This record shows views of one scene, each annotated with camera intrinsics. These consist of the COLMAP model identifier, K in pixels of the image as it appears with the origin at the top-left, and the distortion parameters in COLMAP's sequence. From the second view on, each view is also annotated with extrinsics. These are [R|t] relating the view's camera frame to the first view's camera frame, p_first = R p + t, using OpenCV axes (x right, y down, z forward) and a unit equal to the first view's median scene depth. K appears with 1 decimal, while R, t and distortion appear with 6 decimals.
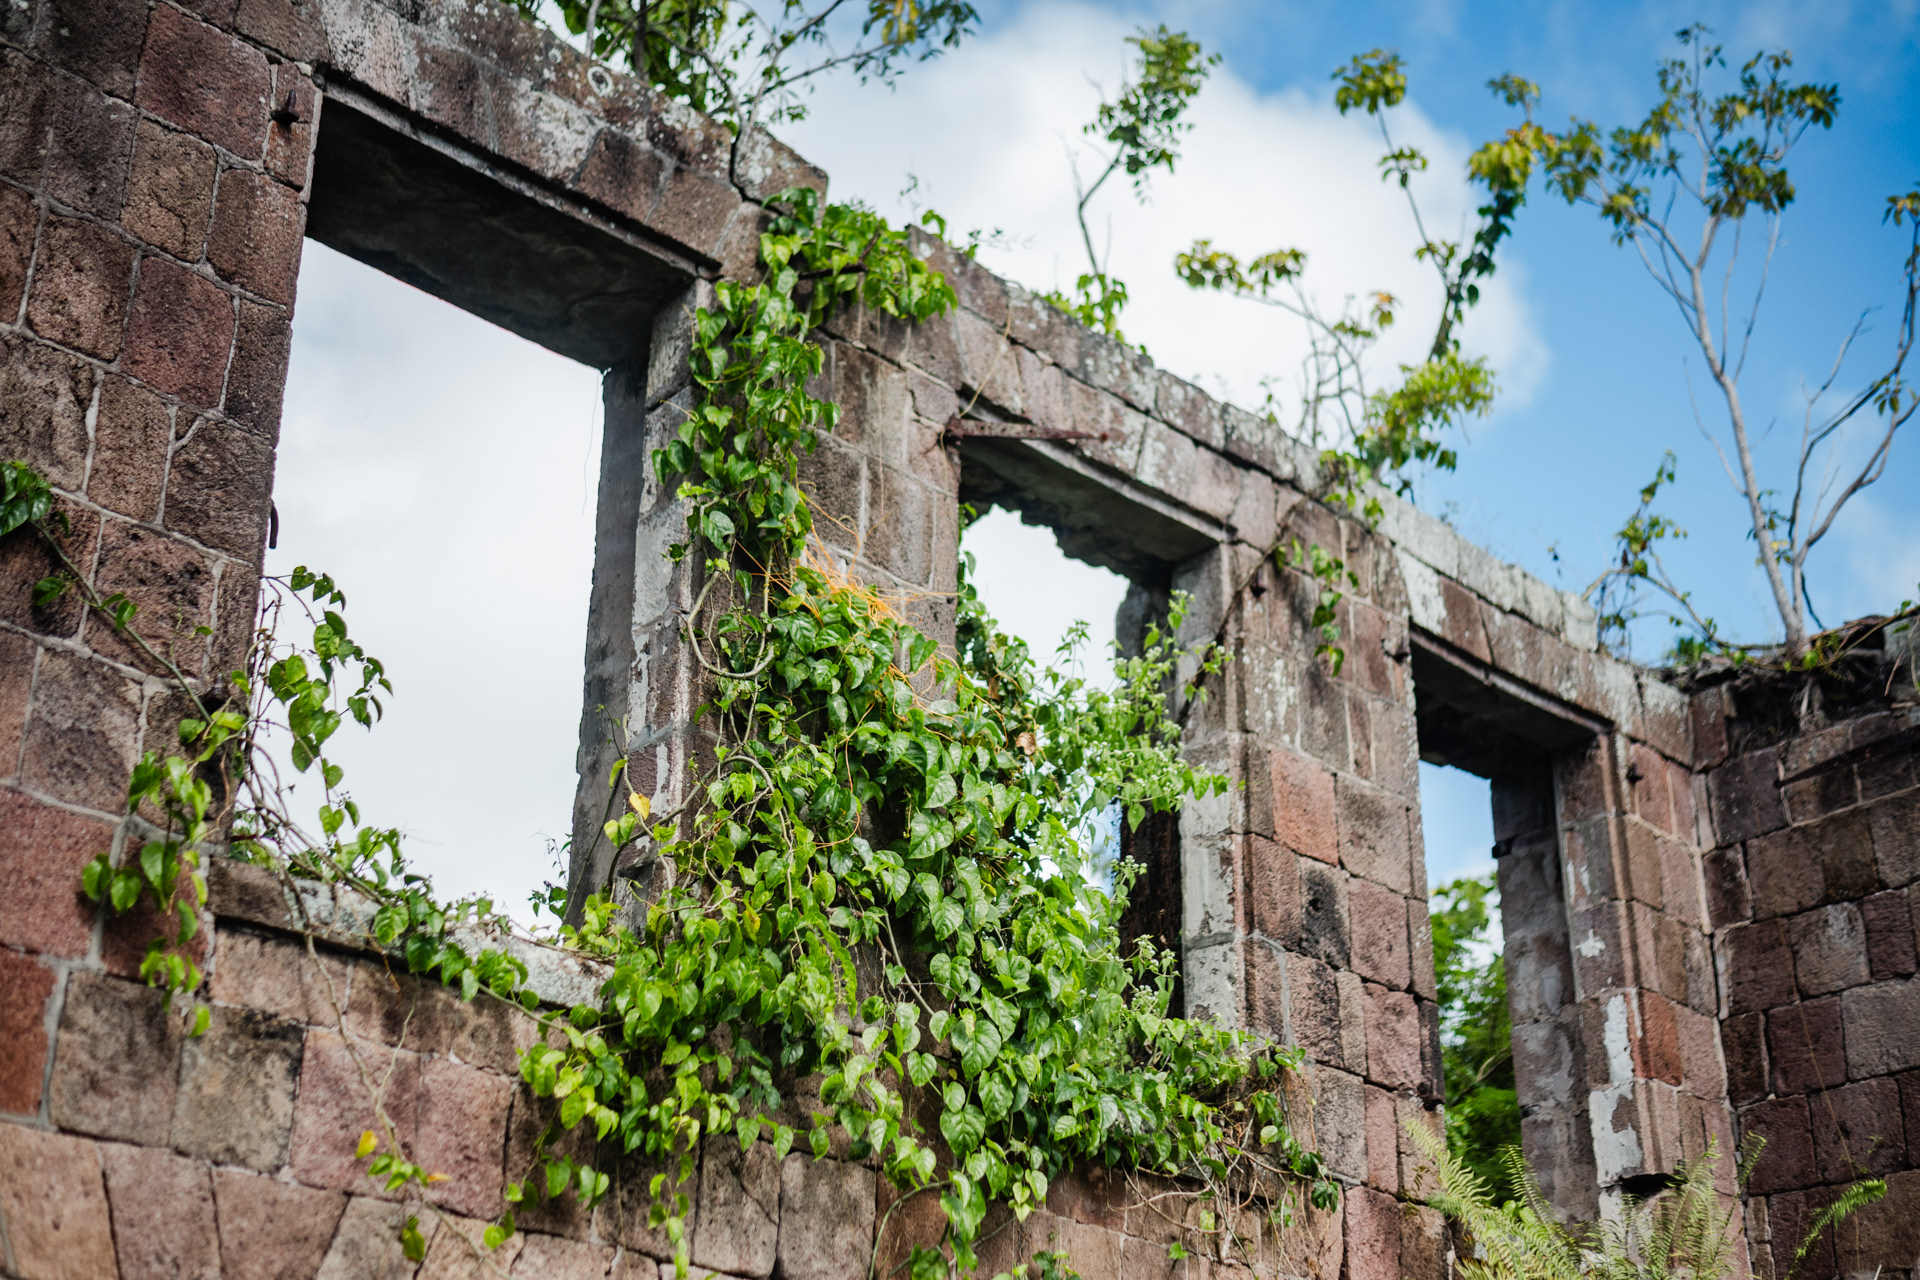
lens RADIAL K [[2766.2, 0, 960.0], [0, 2766.2, 640.0], [0, 0, 1]] dist [-0.003012, -0.016202]
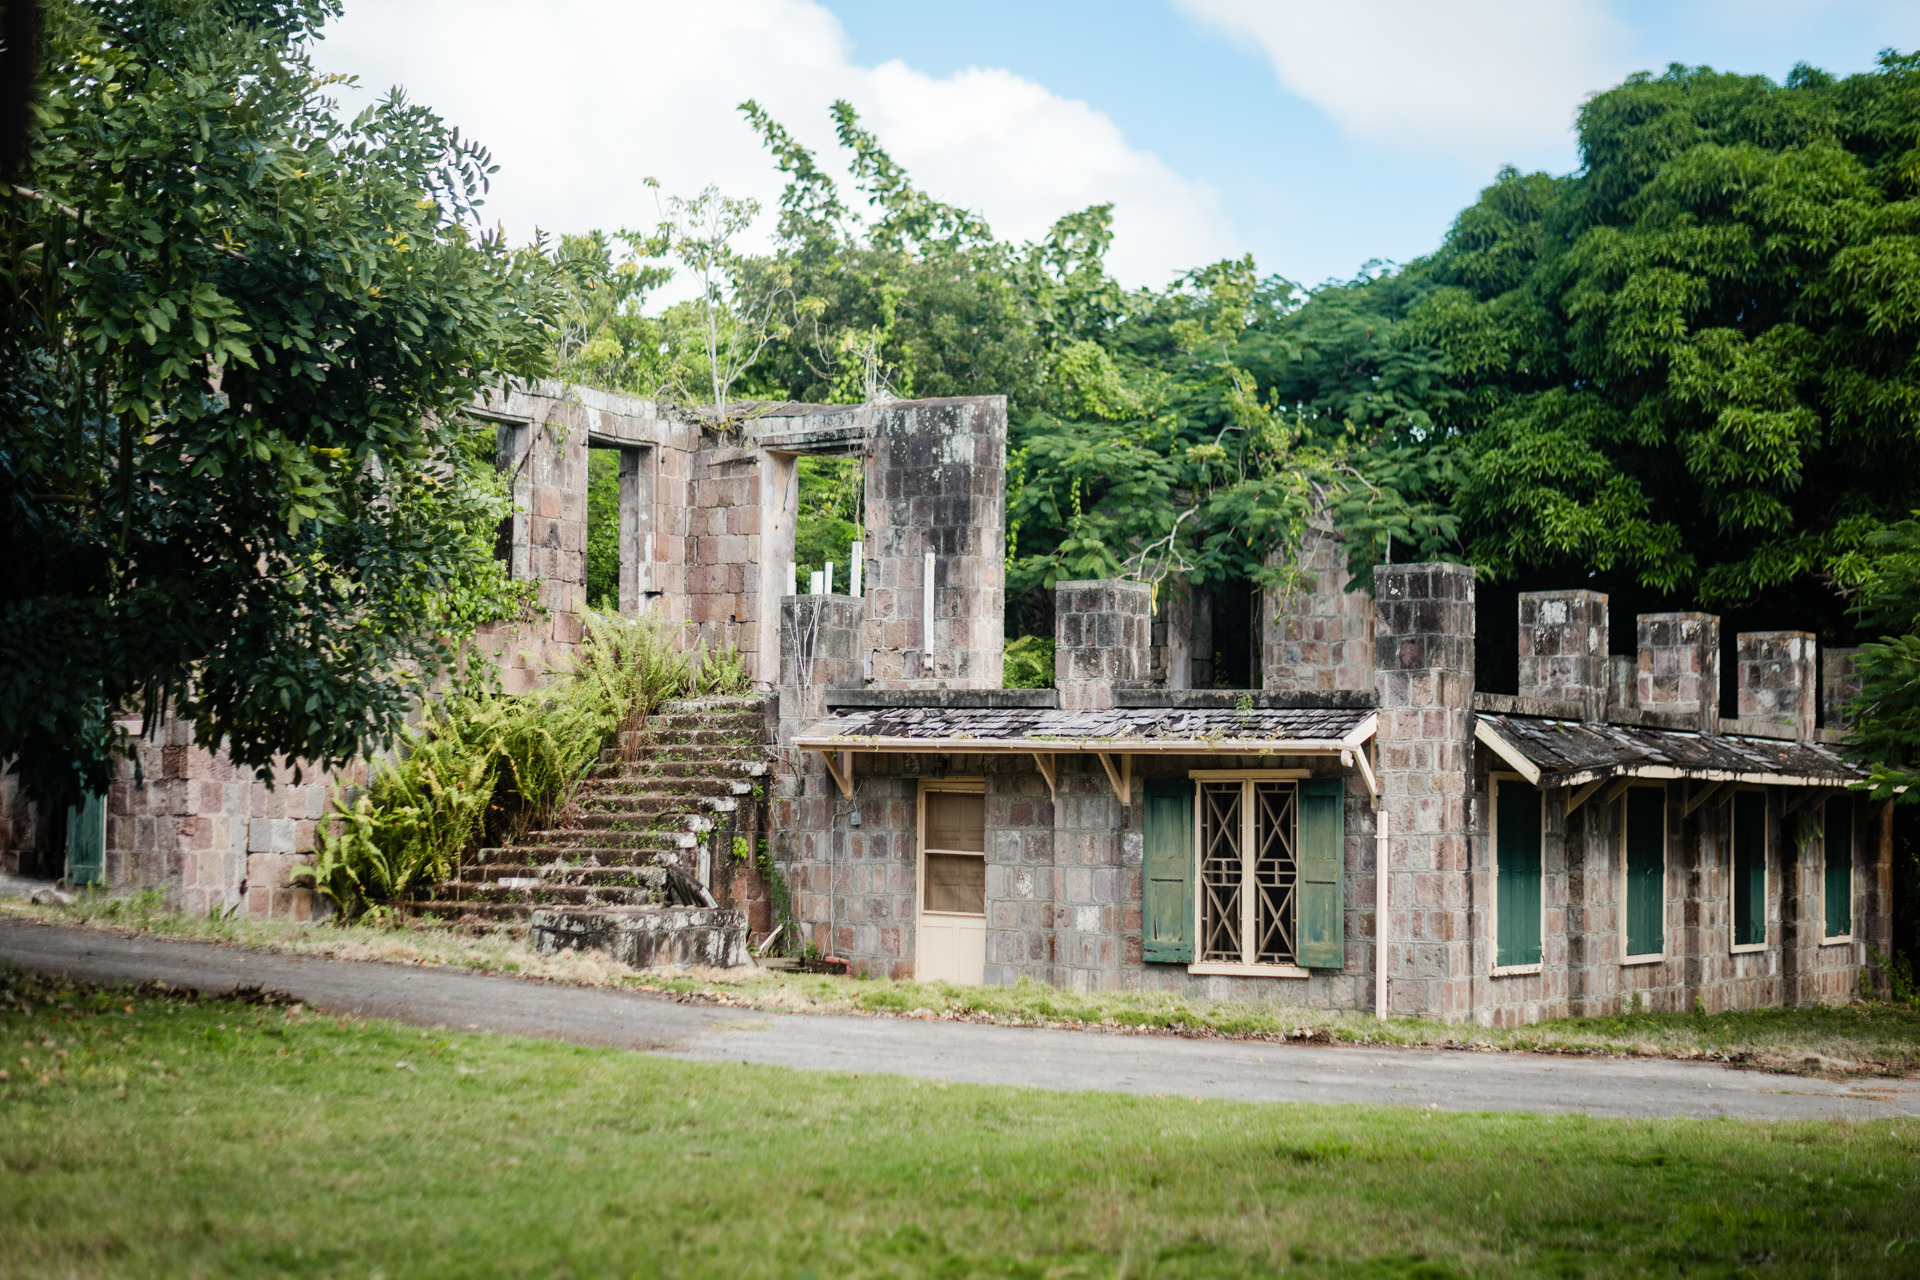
lens RADIAL K [[2766.2, 0, 960.0], [0, 2766.2, 640.0], [0, 0, 1]] dist [-0.003012, -0.016202]
pose [[0.972964, 0.013090, 0.230587, -0.168461], [-0.096344, 0.930380, 0.353711, -1.027895], [-0.209903, -0.366363, 0.906487, -2.254813]]
